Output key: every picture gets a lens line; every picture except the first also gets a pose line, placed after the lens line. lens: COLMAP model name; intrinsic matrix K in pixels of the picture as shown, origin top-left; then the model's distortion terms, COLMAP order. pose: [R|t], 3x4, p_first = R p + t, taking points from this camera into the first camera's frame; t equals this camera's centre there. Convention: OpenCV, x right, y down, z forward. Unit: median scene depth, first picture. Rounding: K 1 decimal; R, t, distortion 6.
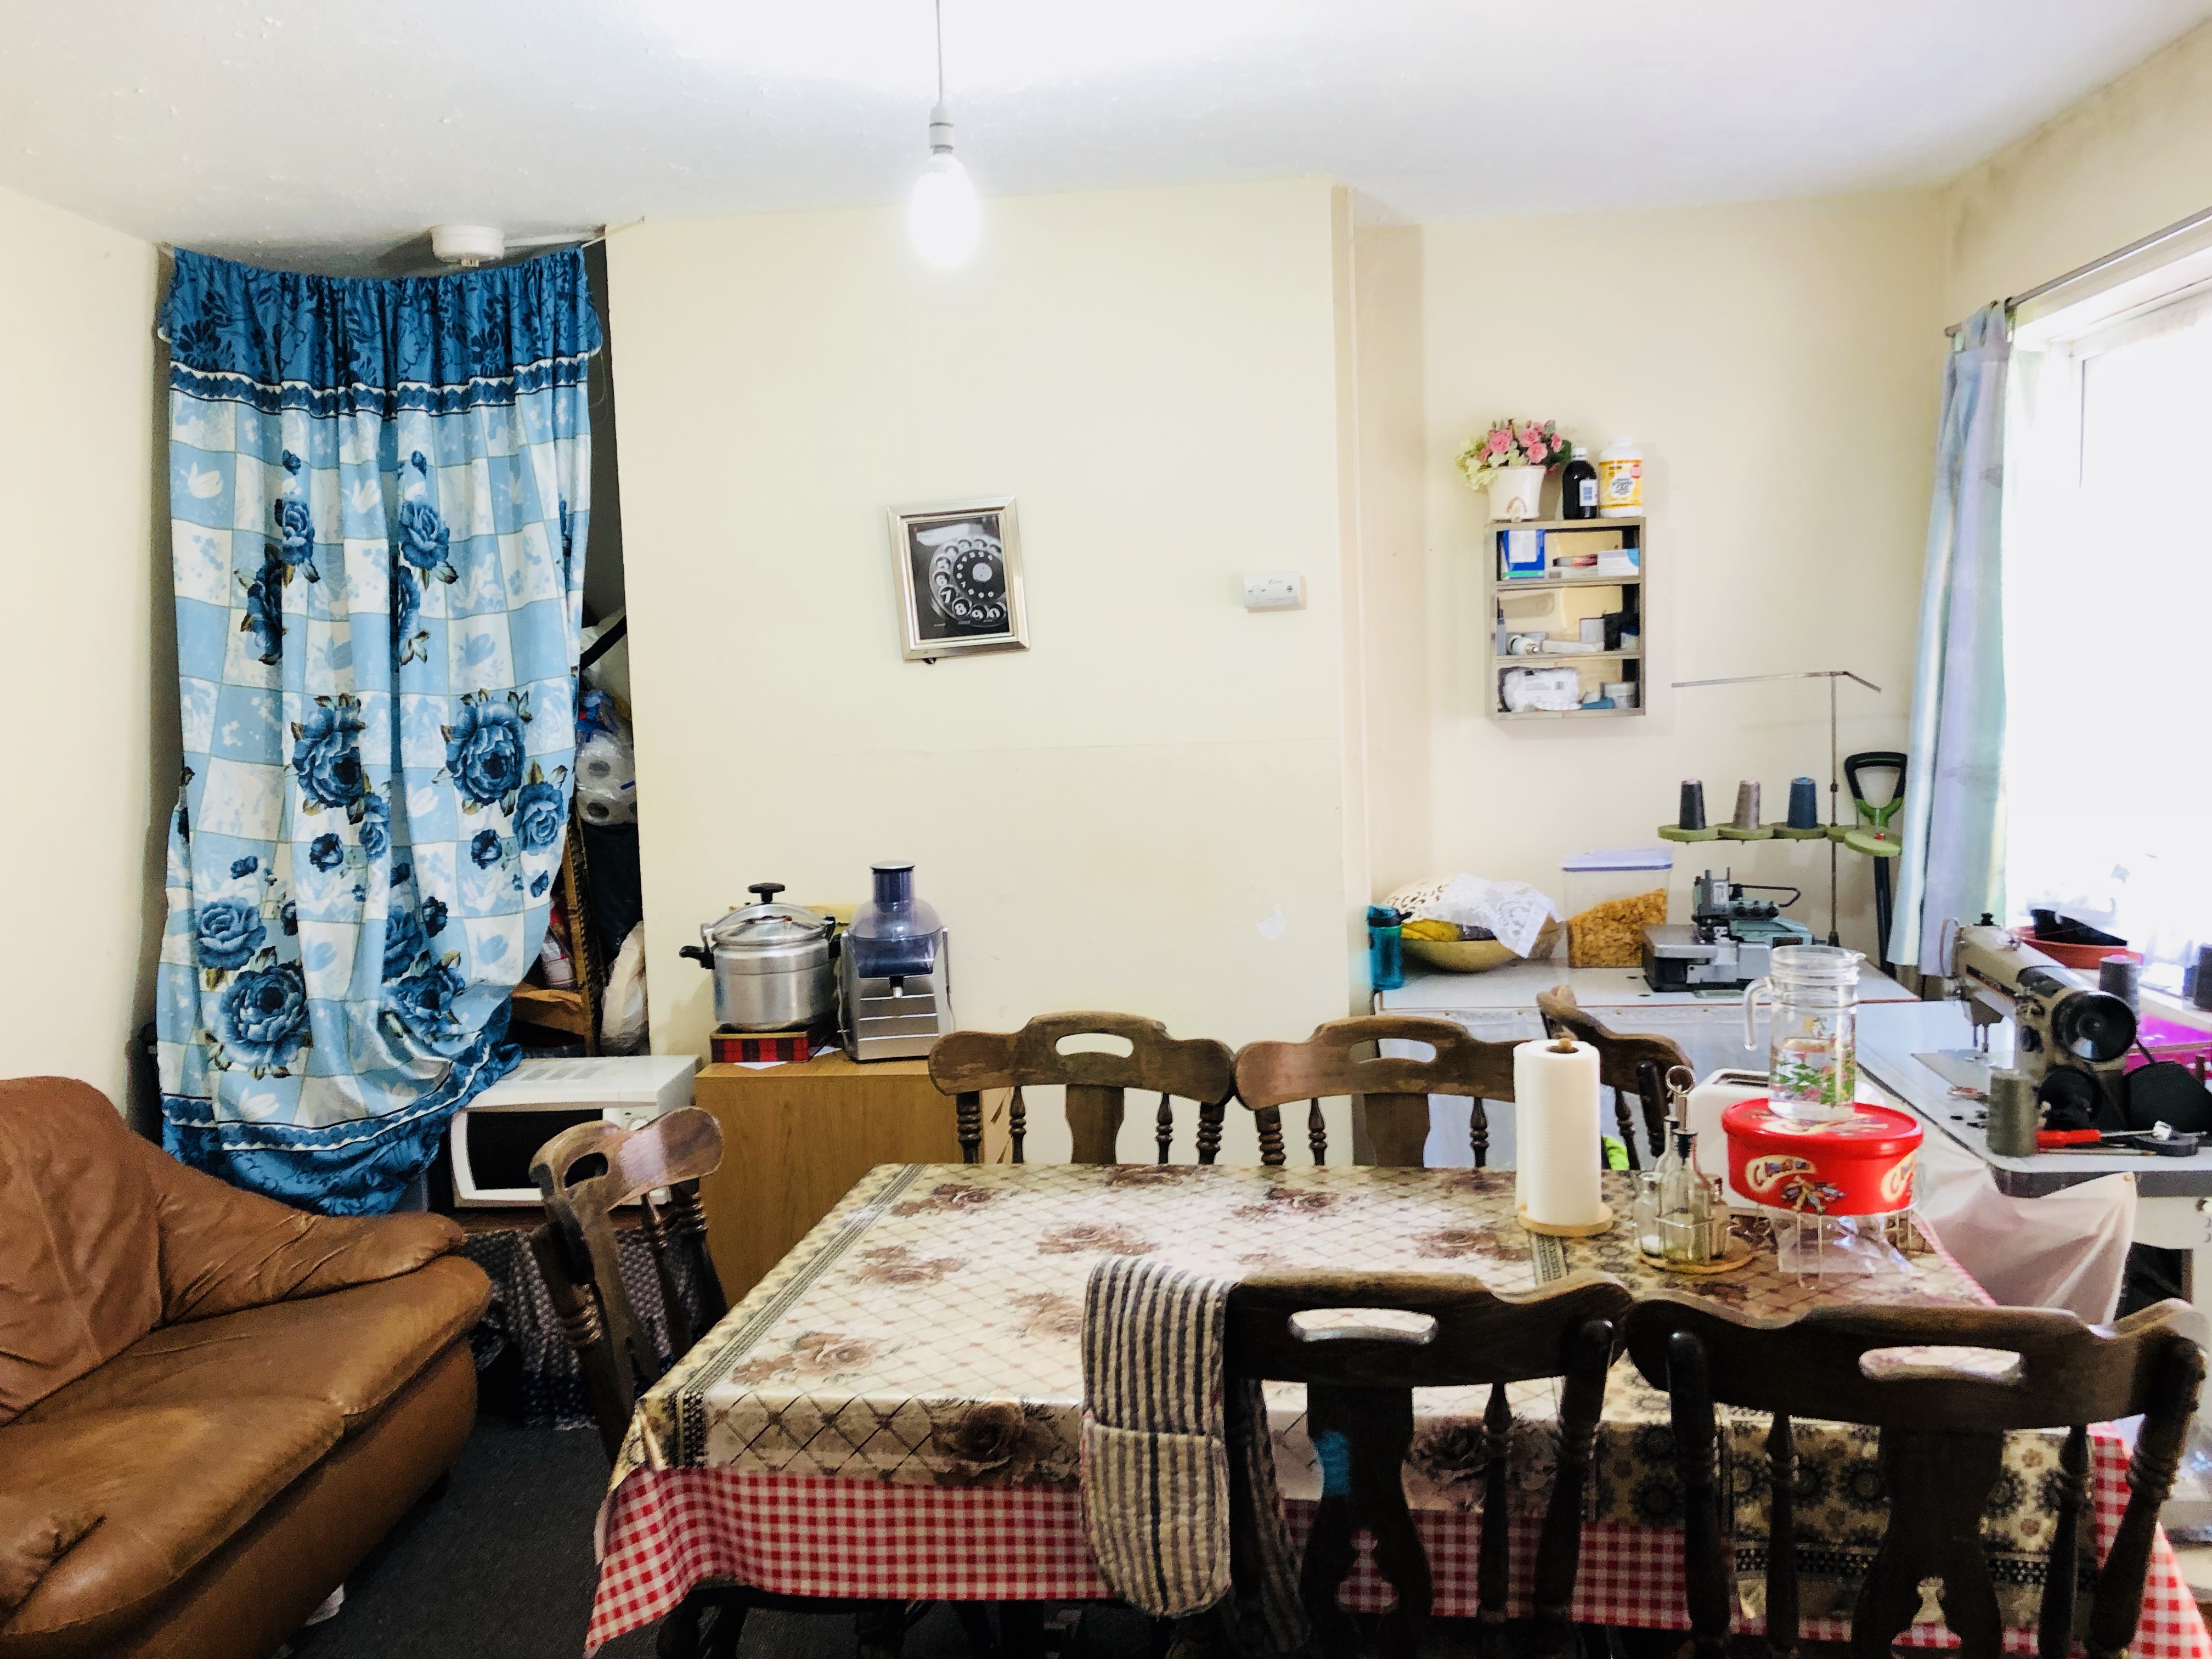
lens RADIAL K [[1788.5, 0, 1134.6], [0, 1788.5, 904.6], [0, 0, 1]] dist [0.069453, -0.101686]
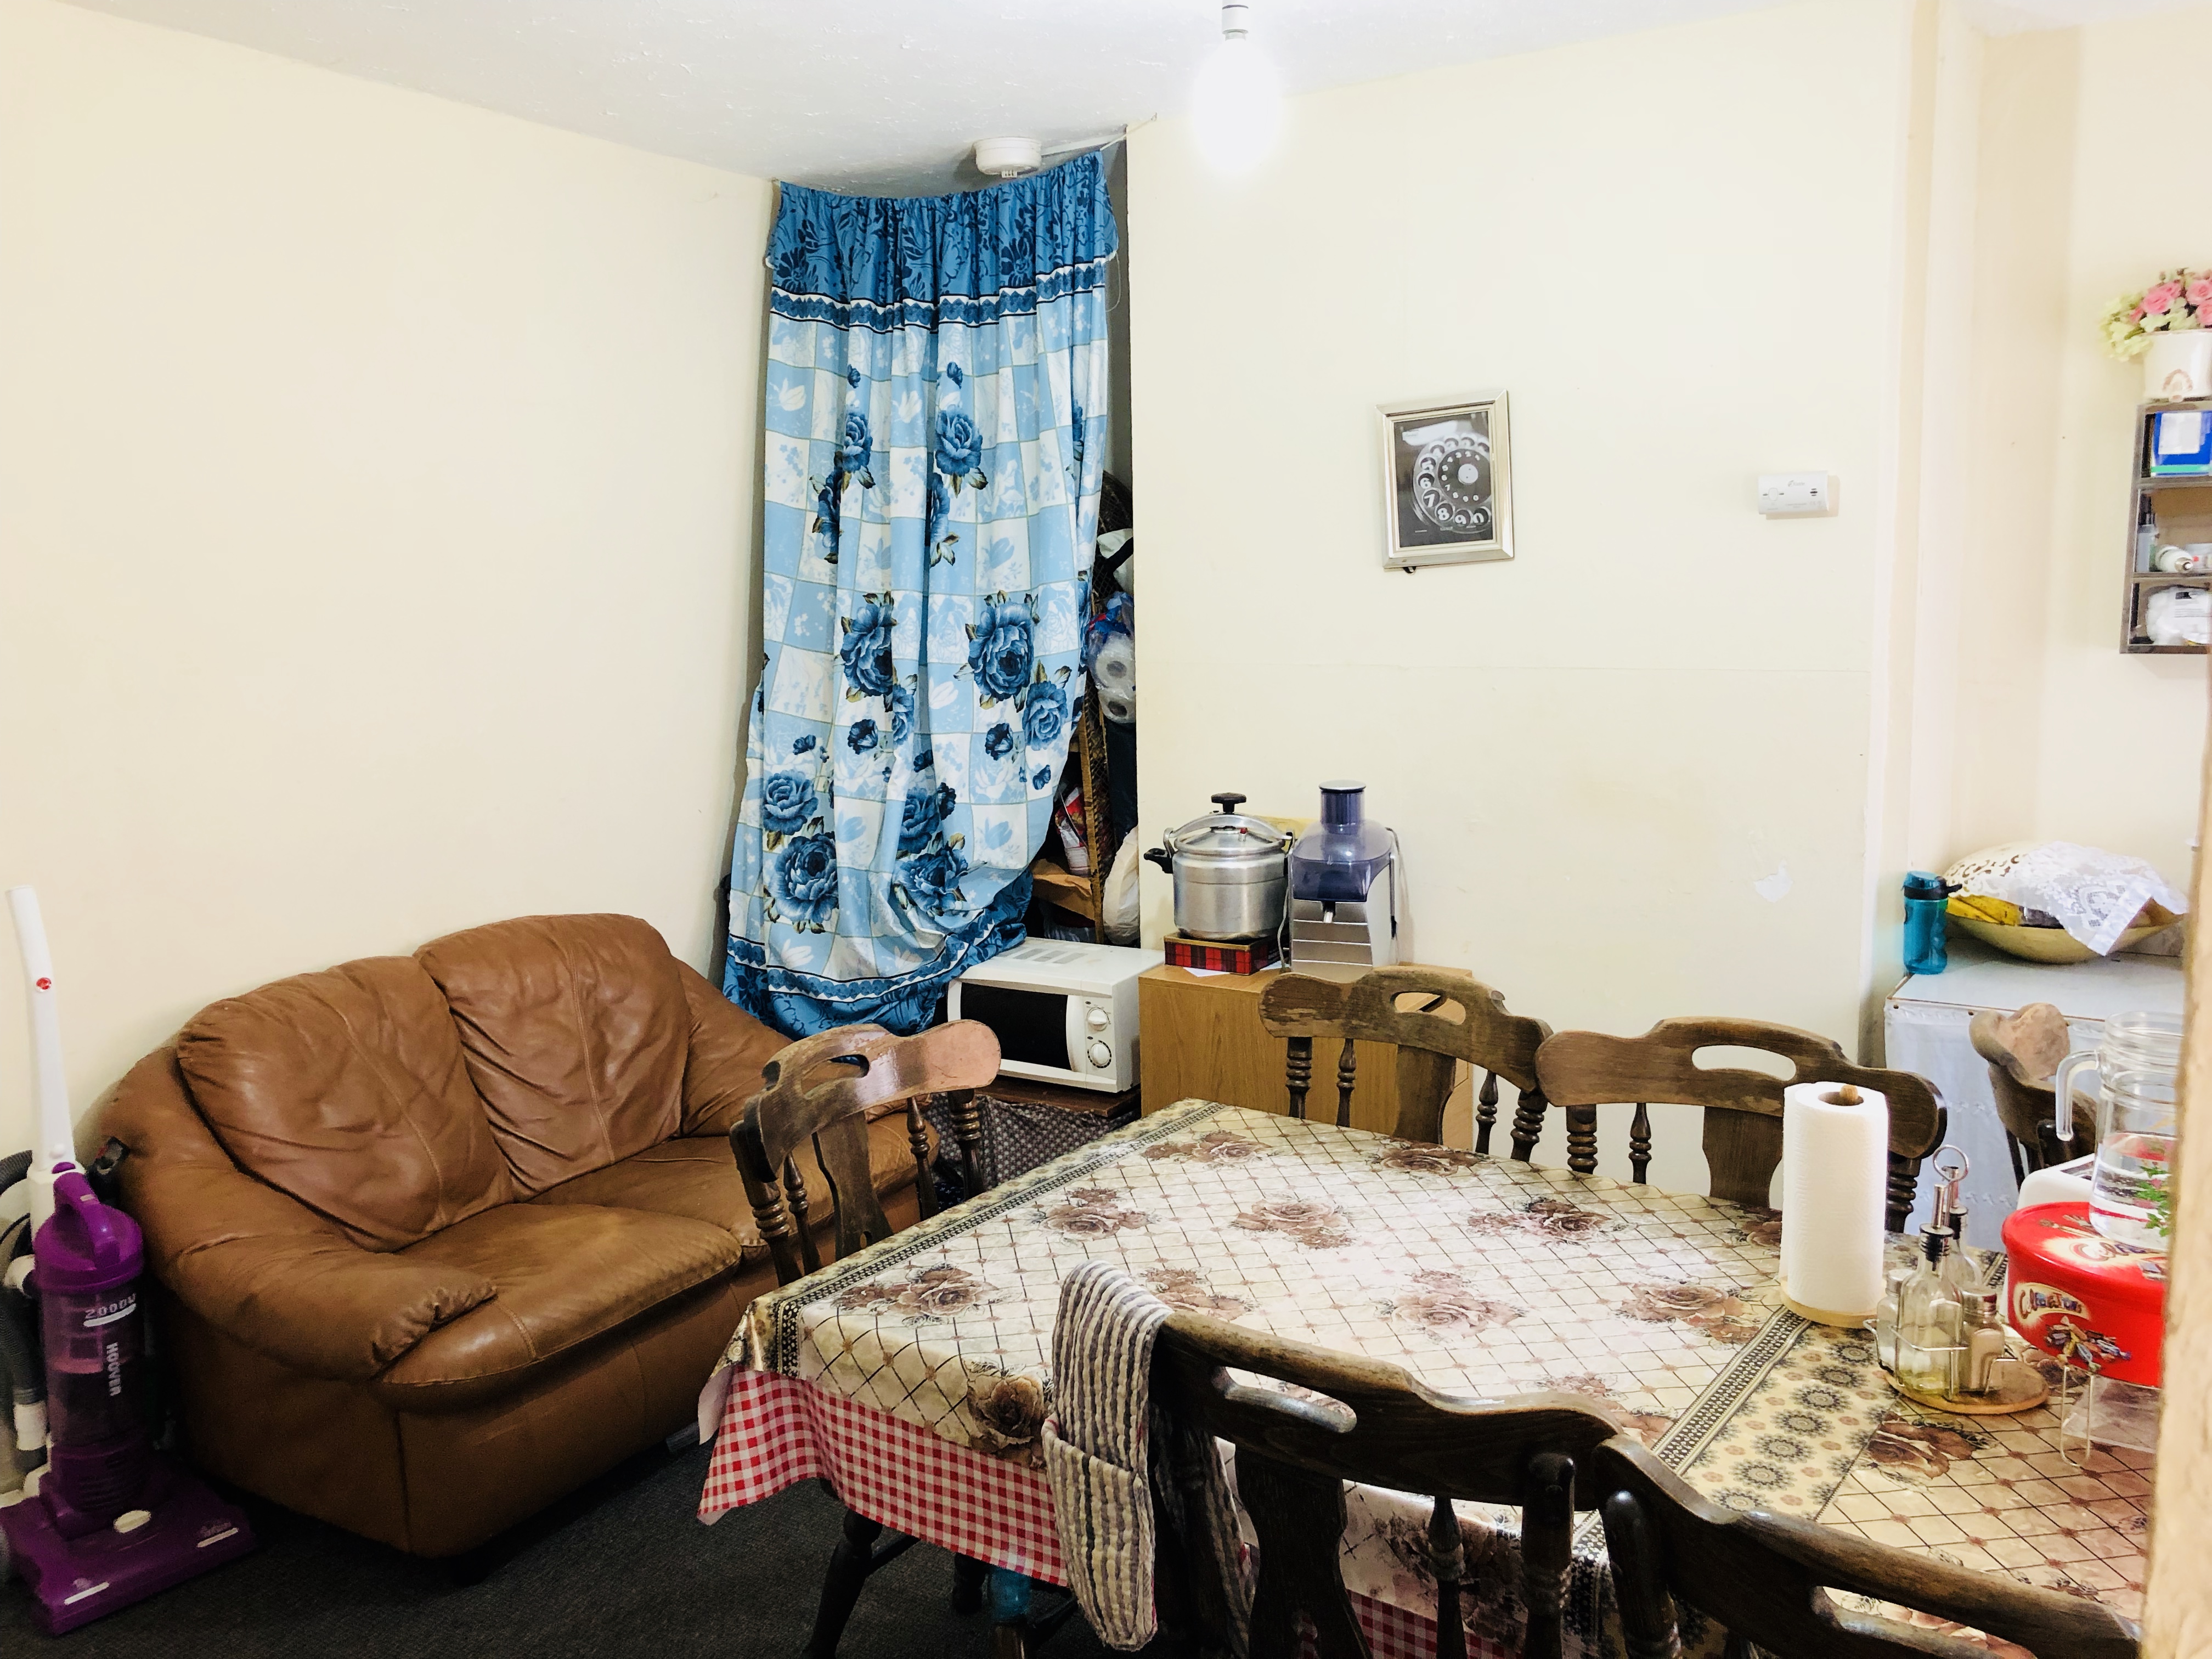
lens RADIAL K [[1788.5, 0, 1134.6], [0, 1788.5, 904.6], [0, 0, 1]] dist [0.069453, -0.101686]
pose [[0.889811, 0.104114, -0.444294, 0.200645], [-0.071246, 0.993381, 0.090096, -0.037218], [0.450733, -0.048515, 0.891339, 0.089993]]
